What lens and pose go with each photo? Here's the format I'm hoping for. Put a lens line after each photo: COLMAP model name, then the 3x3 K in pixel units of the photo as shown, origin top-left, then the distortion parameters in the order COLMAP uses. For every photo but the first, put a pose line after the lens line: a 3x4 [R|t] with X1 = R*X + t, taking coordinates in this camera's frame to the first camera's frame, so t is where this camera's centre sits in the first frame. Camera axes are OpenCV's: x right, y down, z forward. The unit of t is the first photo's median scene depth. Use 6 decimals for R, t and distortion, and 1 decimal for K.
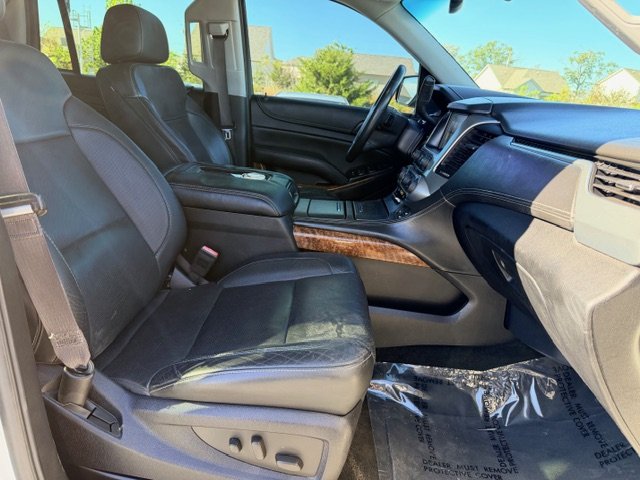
lens RADIAL K [[448.6, 0, 325.2], [0, 448.6, 252.2], [0, 0, 1]] dist [0.020501, -0.023096]
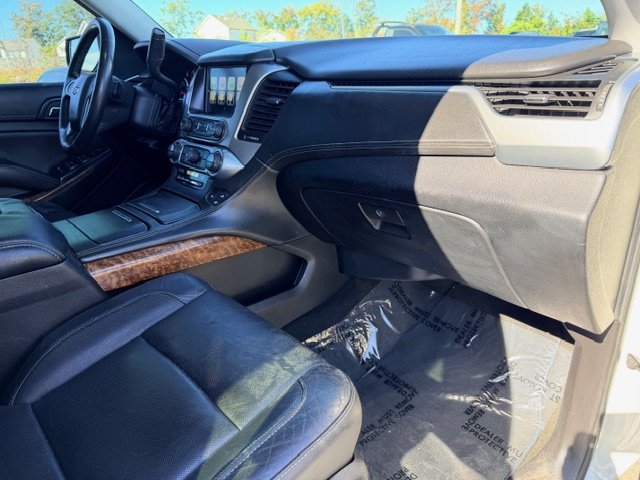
lens RADIAL K [[448.6, 0, 319.6], [0, 448.6, 244.3], [0, 0, 1]] dist [0.020501, -0.023096]
pose [[0.721193, -0.375600, 0.582069, -0.202627], [0.333312, 0.924739, 0.183740, -0.095705], [-0.607275, 0.061499, 0.792108, 0.242638]]
